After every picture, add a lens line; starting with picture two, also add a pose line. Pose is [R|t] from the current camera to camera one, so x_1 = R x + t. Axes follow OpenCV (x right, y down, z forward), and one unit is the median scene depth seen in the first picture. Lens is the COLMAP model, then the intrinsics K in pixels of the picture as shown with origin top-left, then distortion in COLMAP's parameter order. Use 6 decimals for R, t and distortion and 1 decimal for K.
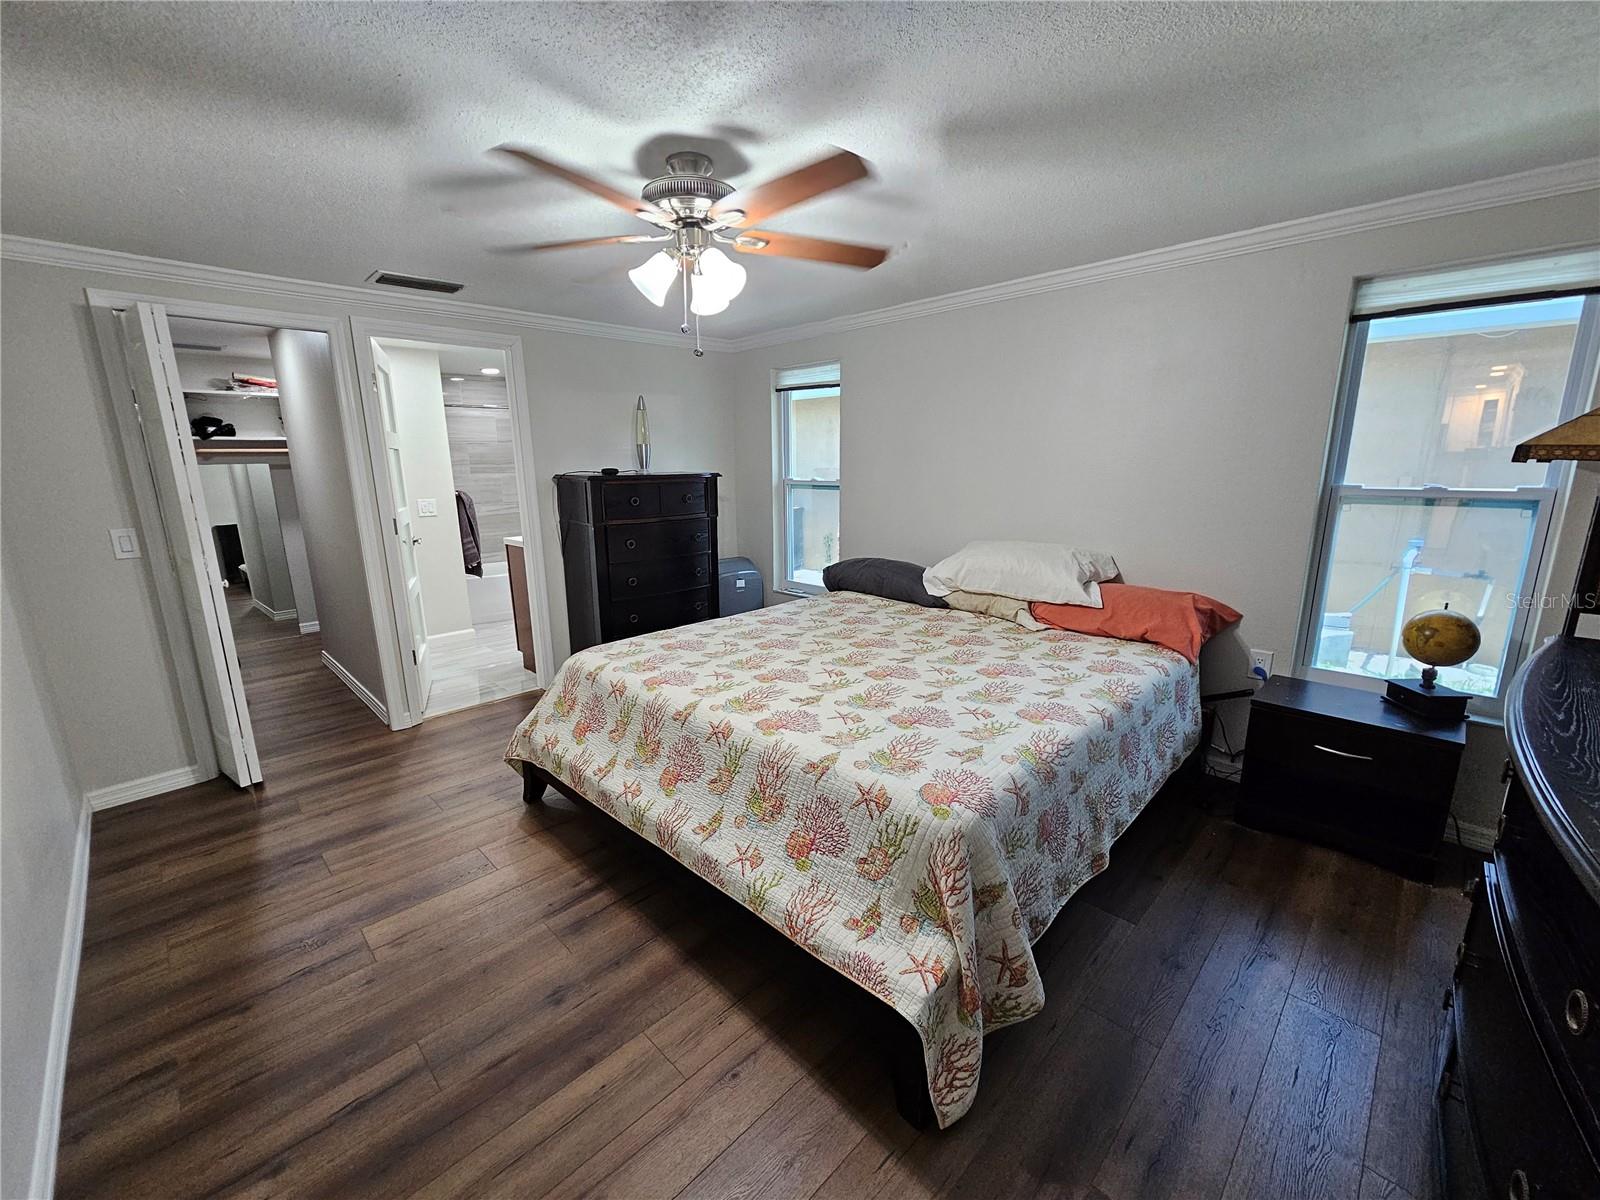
lens RADIAL K [[660.7, 0, 797.7], [0, 660.7, 605.7], [0, 0, 1]] dist [-0.003939, 0.001530]
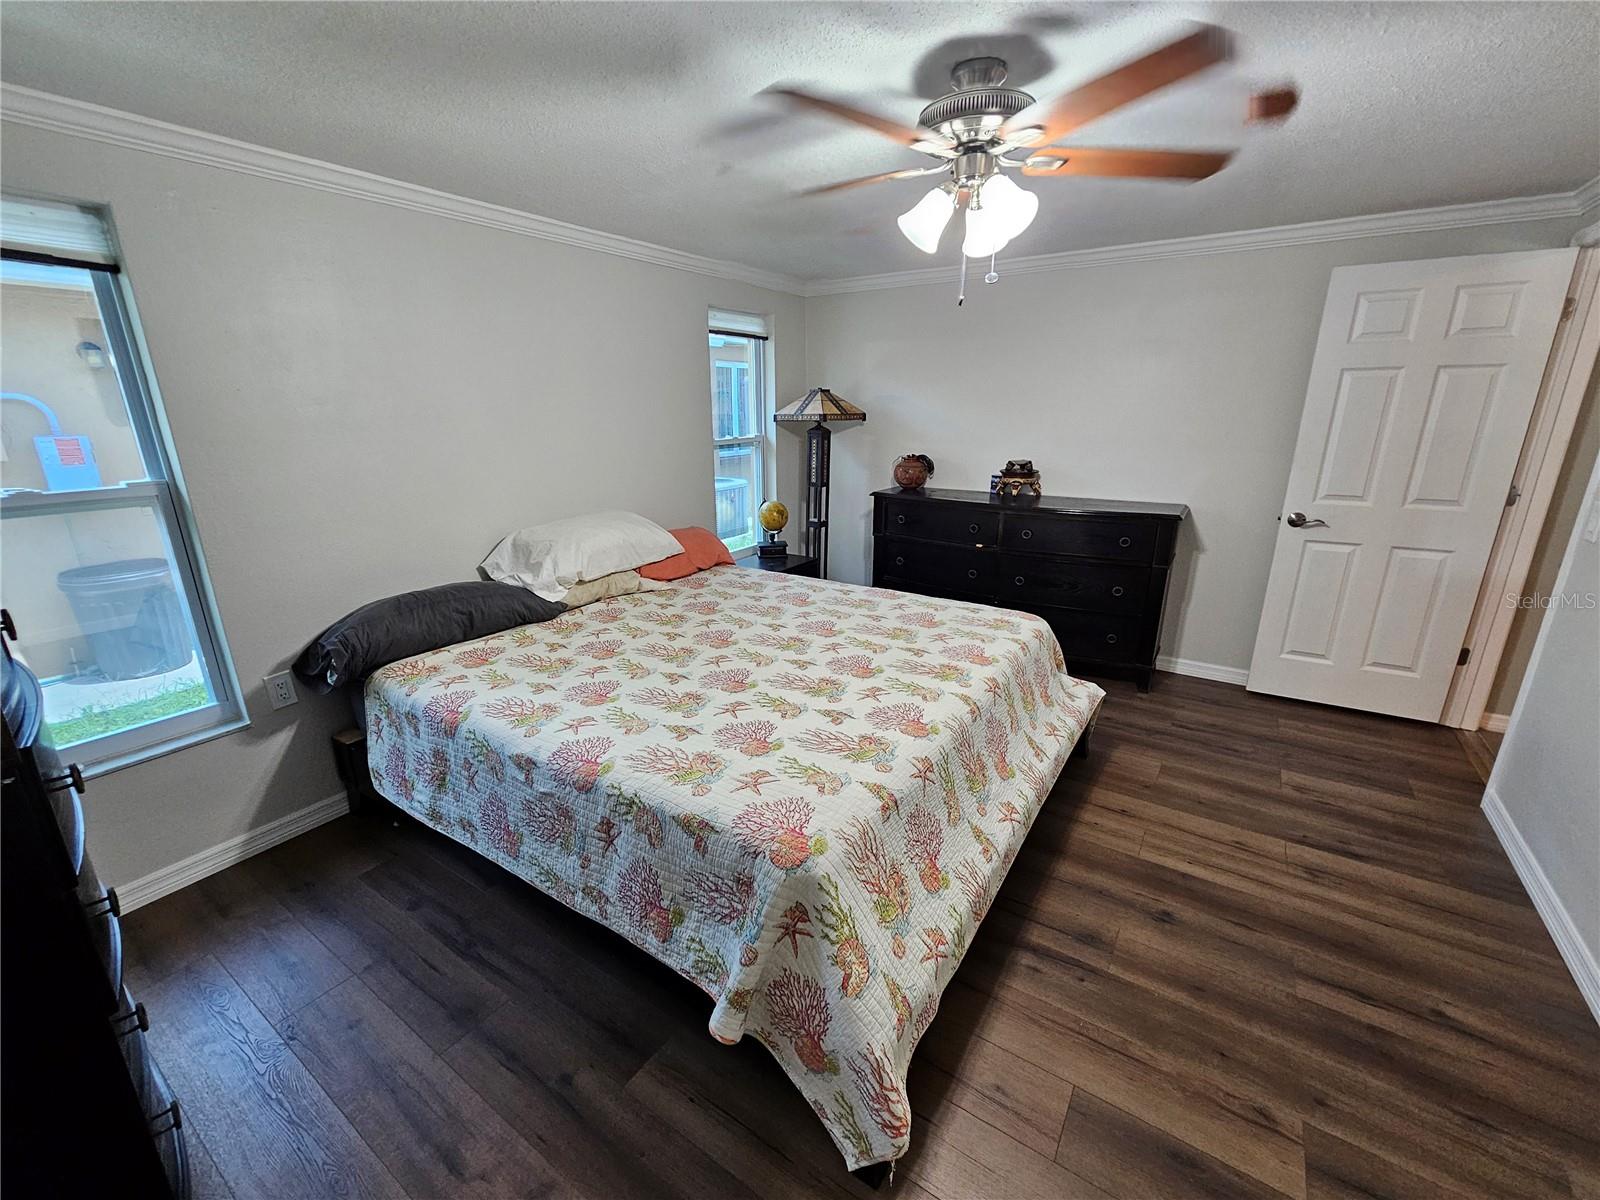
lens RADIAL K [[660.7, 0, 796.0], [0, 660.7, 604.7], [0, 0, 1]] dist [-0.003939, 0.001530]
pose [[-0.188795, -0.271305, 0.943796, -0.703828], [0.228008, 0.922704, 0.310852, -0.227823], [-0.955180, 0.273880, -0.112342, 0.963619]]
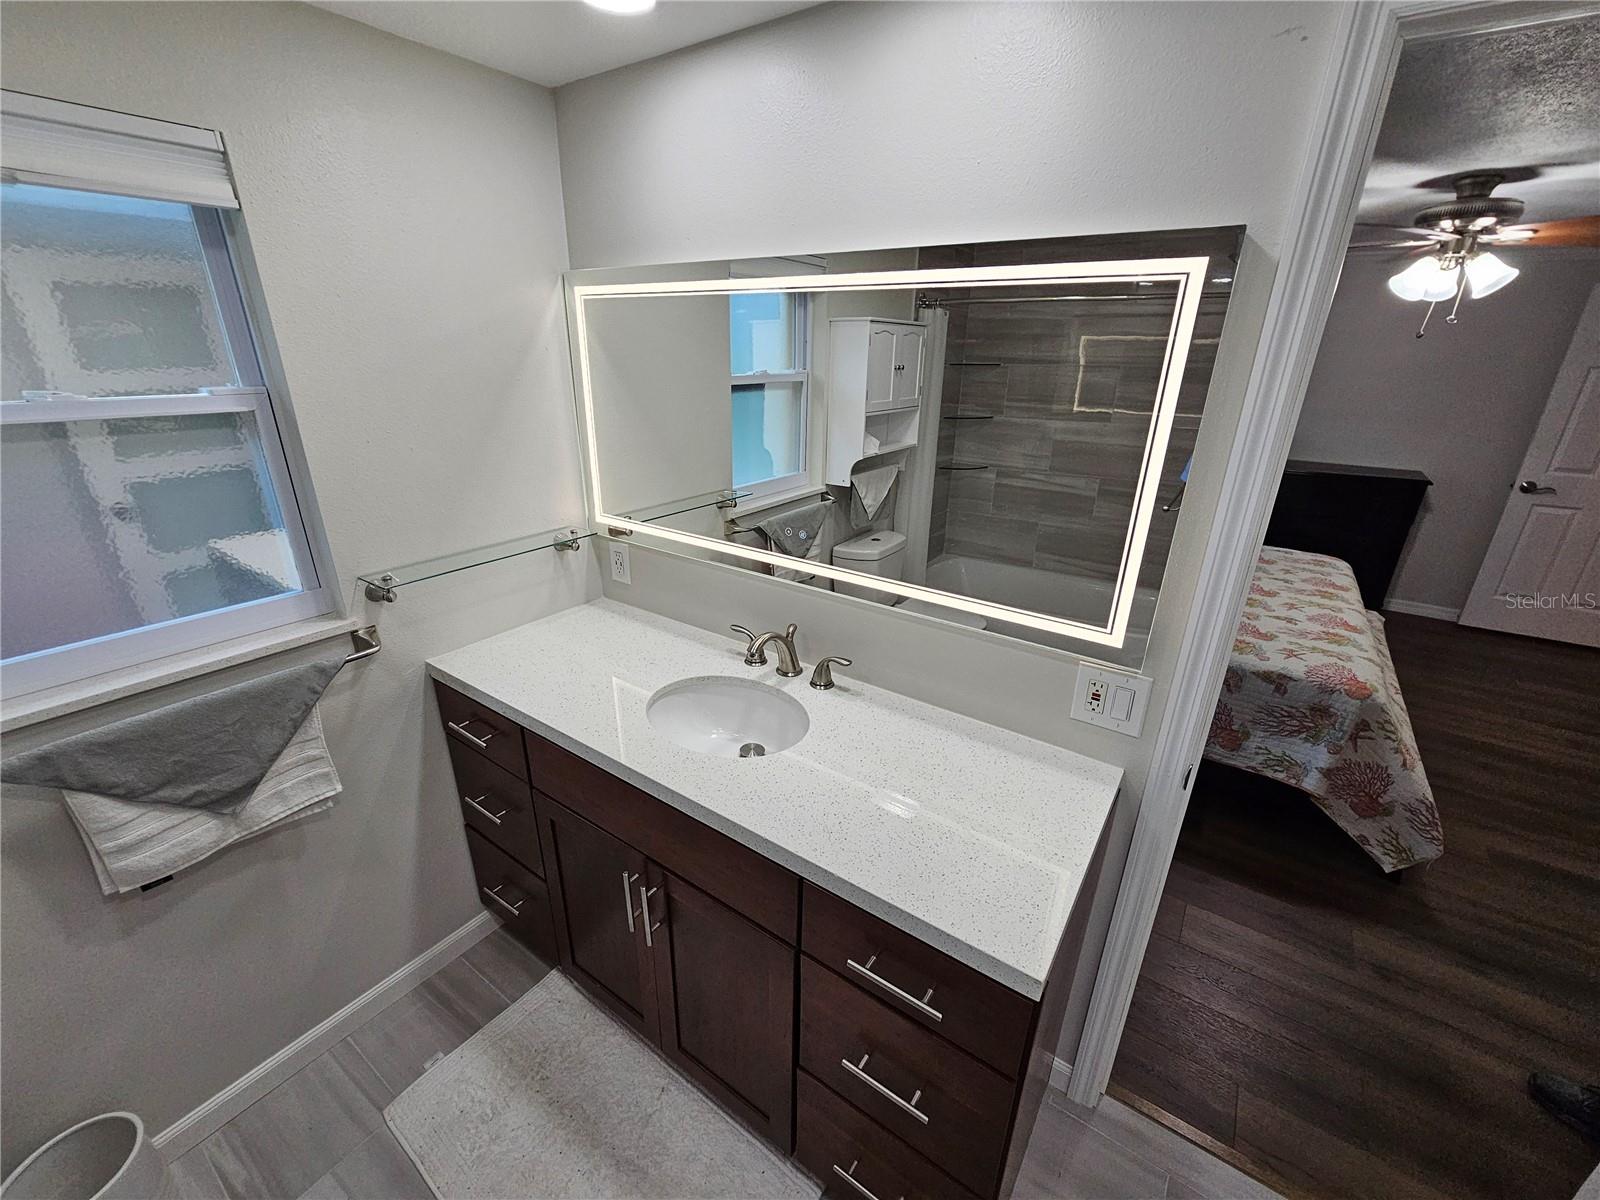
lens RADIAL K [[660.7, 0, 799.2], [0, 660.7, 604.1], [0, 0, 1]] dist [-0.003939, 0.001530]
pose [[-0.163290, -0.351593, 0.921802, -0.877723], [0.209465, 0.900686, 0.380644, -0.441694], [-0.964086, 0.255240, -0.073427, 1.615551]]
